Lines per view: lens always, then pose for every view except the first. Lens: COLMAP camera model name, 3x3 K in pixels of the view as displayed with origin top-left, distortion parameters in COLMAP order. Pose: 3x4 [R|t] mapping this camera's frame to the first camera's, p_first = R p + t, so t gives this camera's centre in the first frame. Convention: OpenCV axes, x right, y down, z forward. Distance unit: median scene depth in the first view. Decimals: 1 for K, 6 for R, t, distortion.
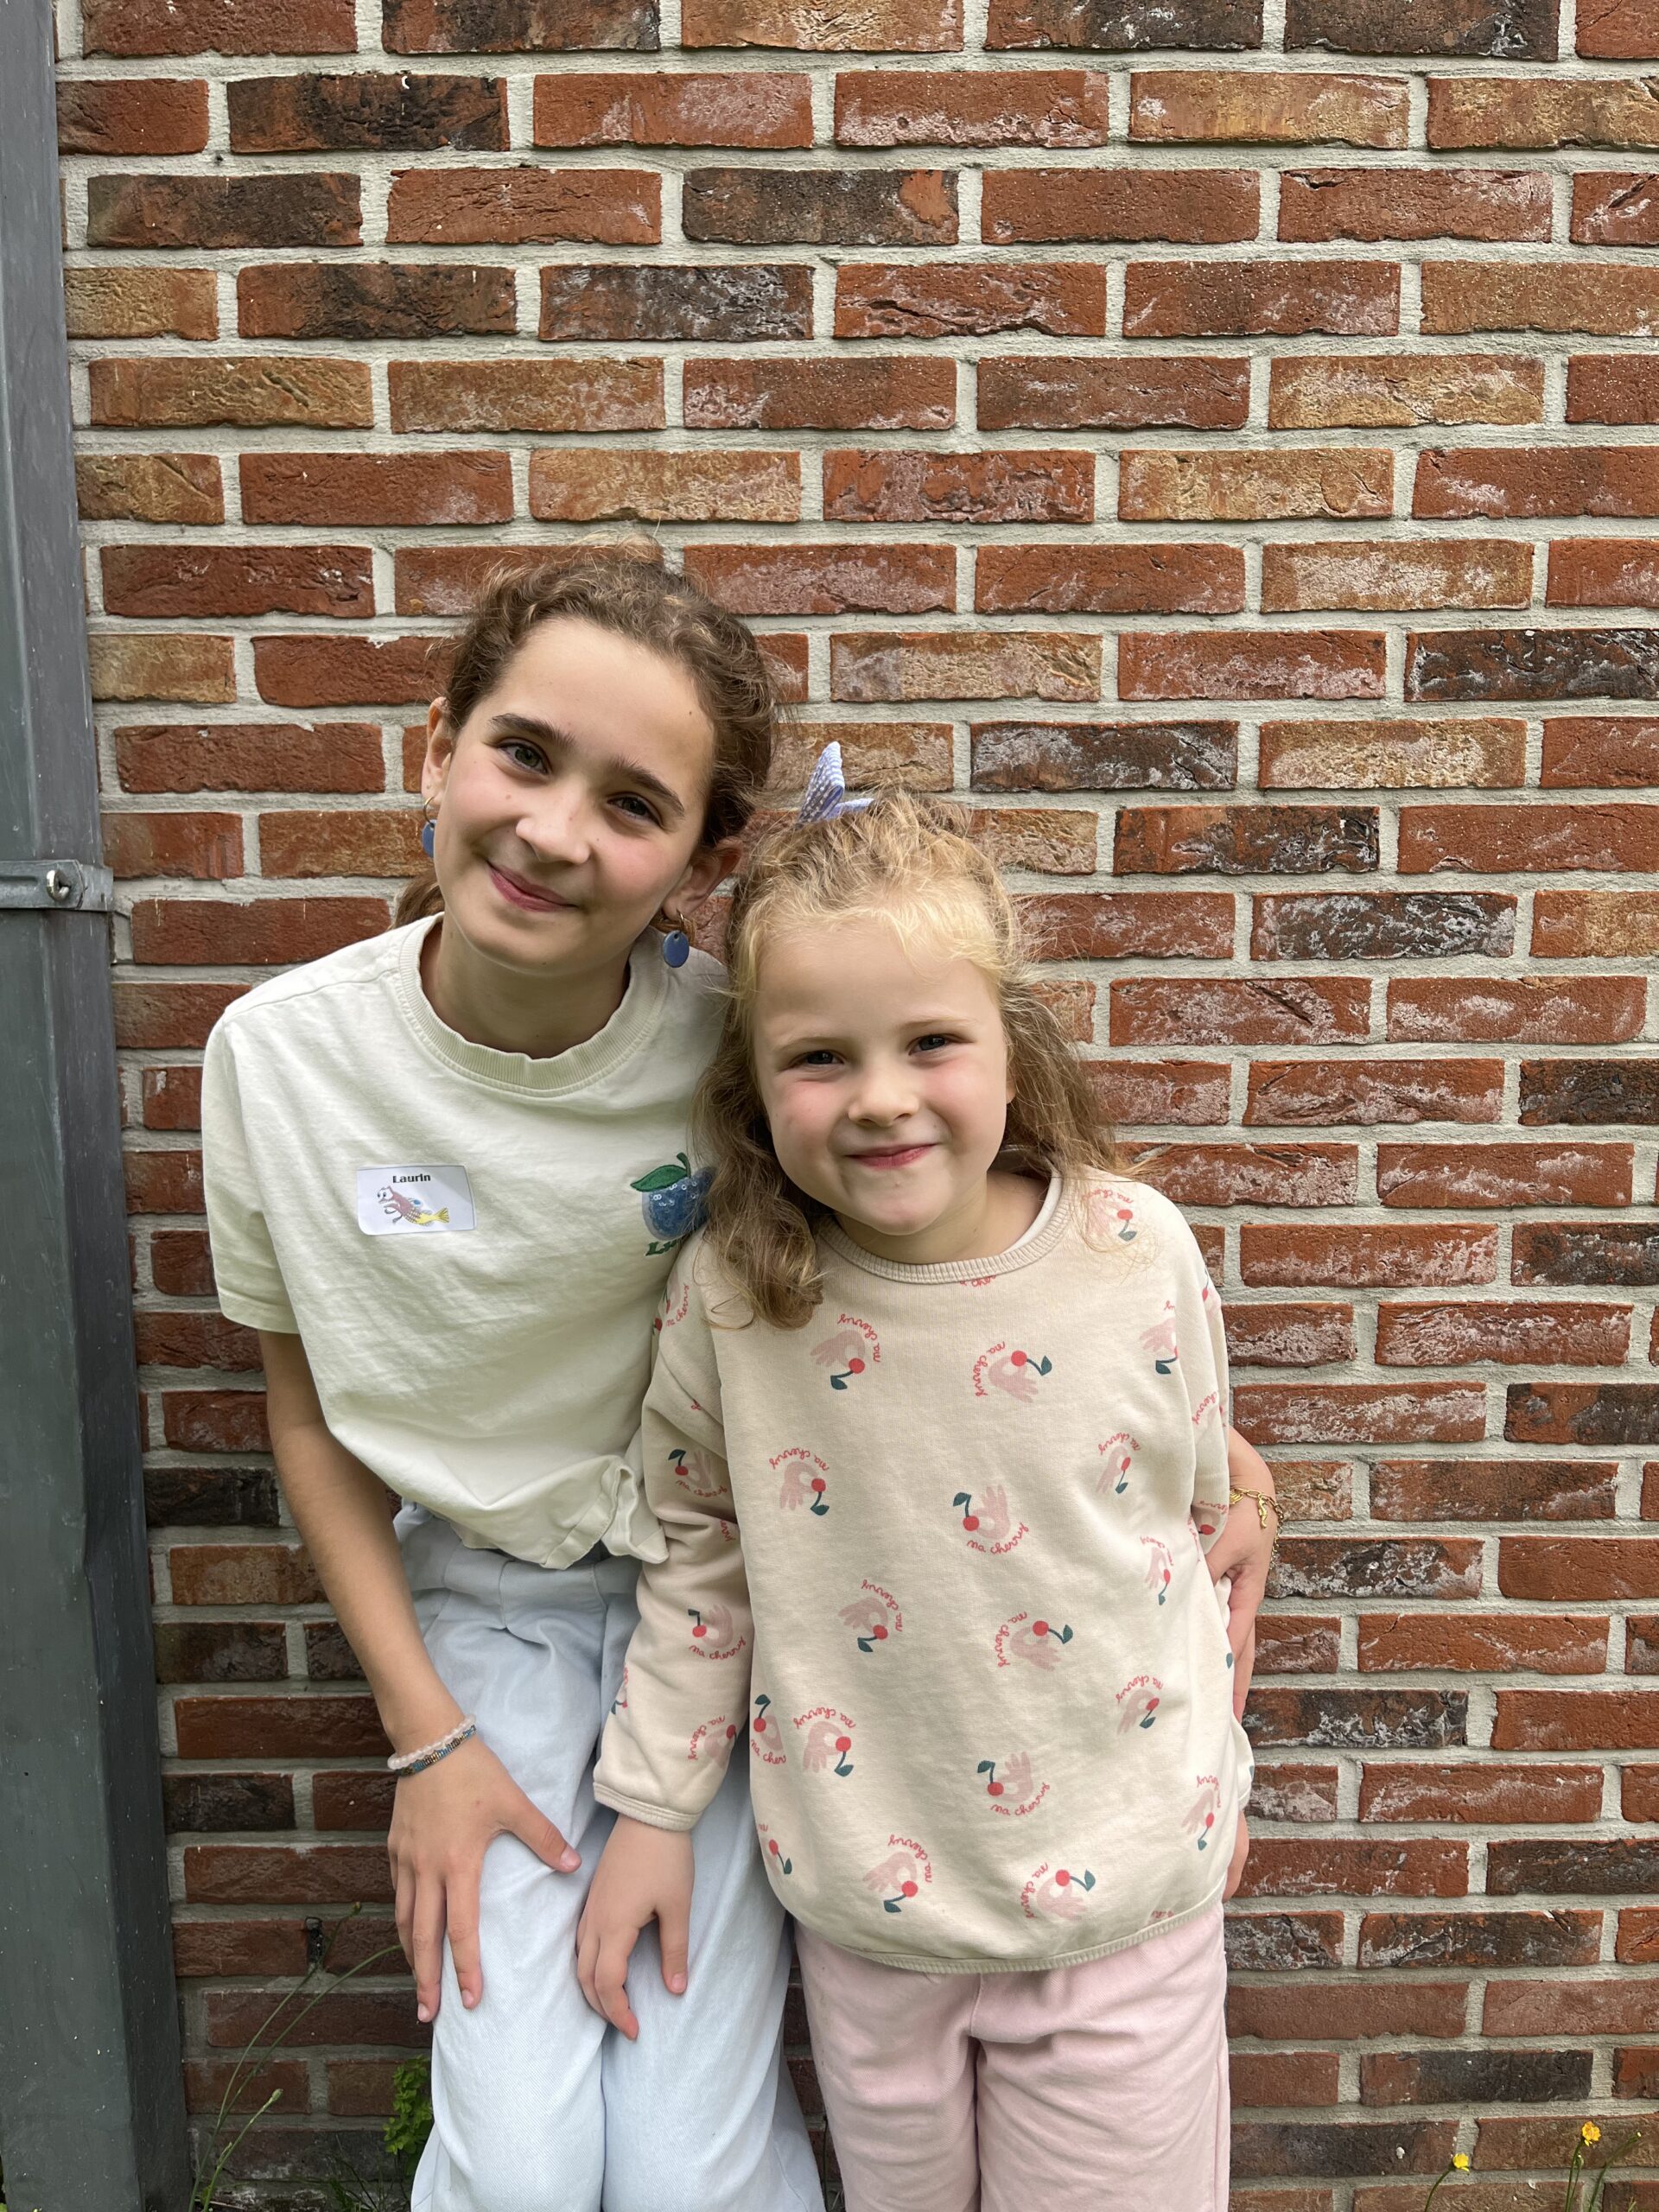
lens RADIAL K [[1672.7, 0, 835.2], [0, 1672.7, 1108.0], [0, 0, 1]] dist [0.045190, -0.057554]
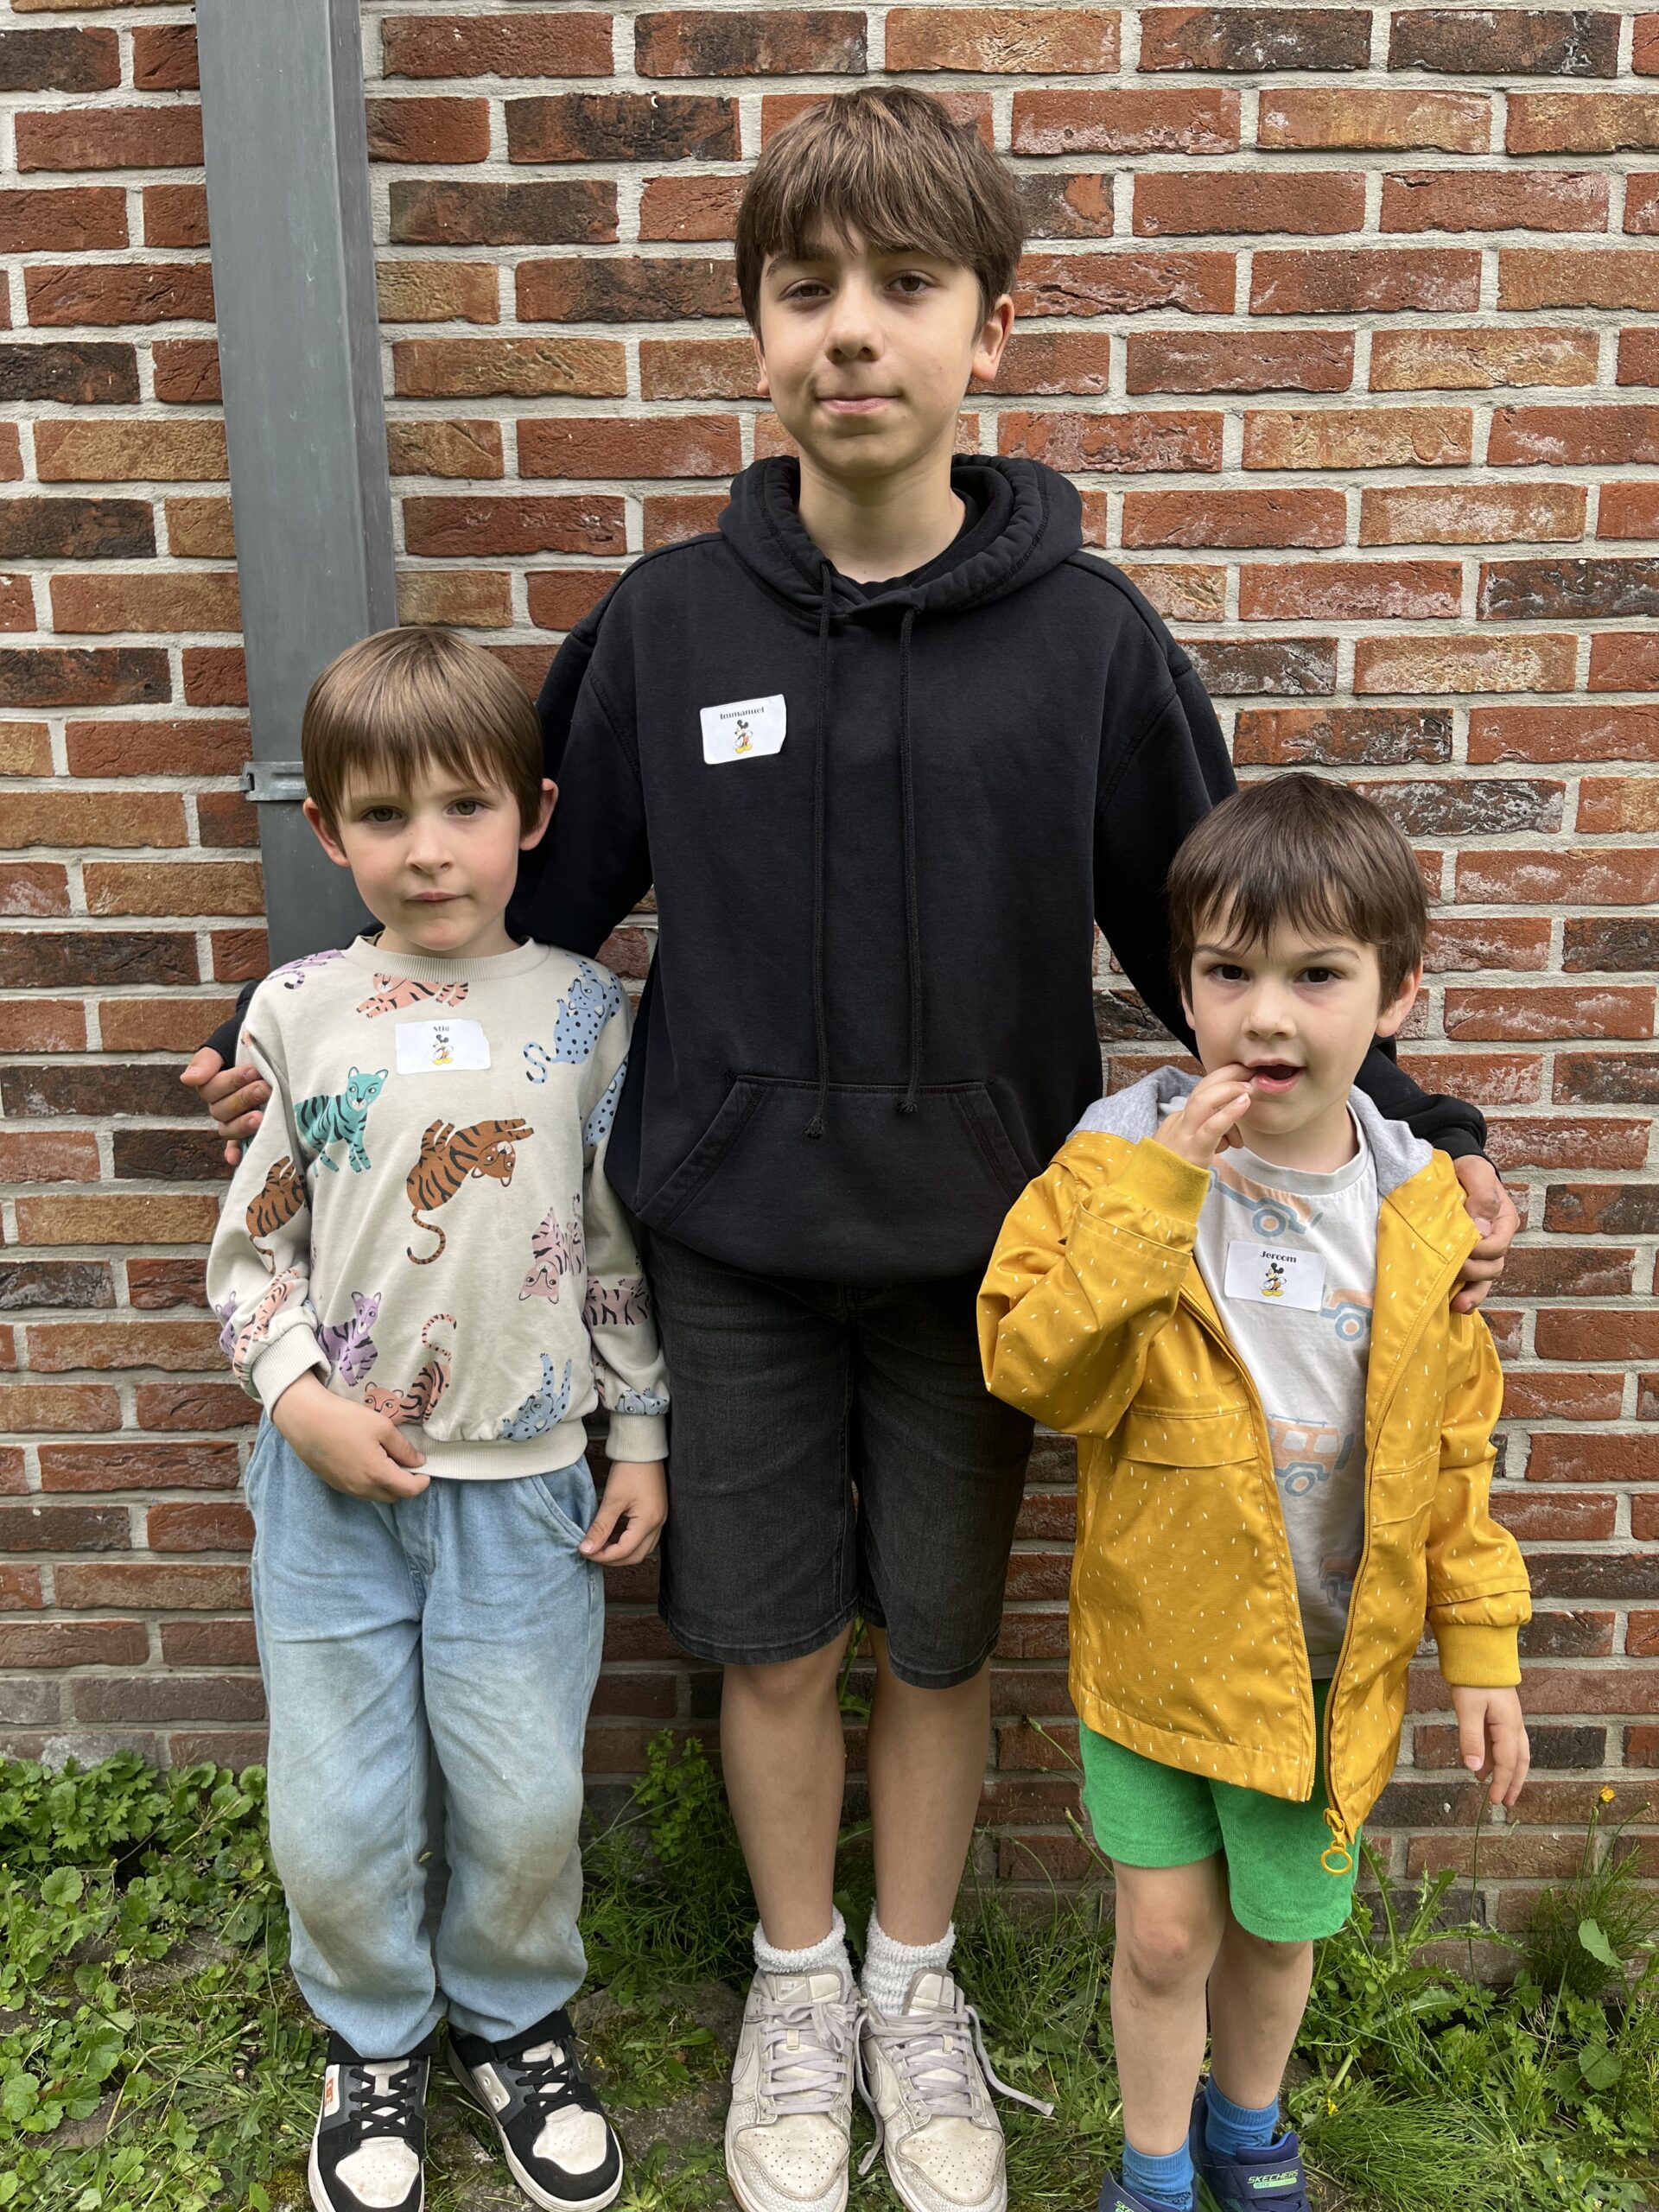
lens RADIAL K [[1672.7, 0, 846.5], [0, 1672.7, 1102.7], [0, 0, 1]] dist [0.045190, -0.057554]
pose [[0.999957, -0.002782, -0.008790, -0.106194], [0.003359, 0.997797, 0.066260, 0.023089], [0.008587, -0.066287, 0.997764, -0.237875]]
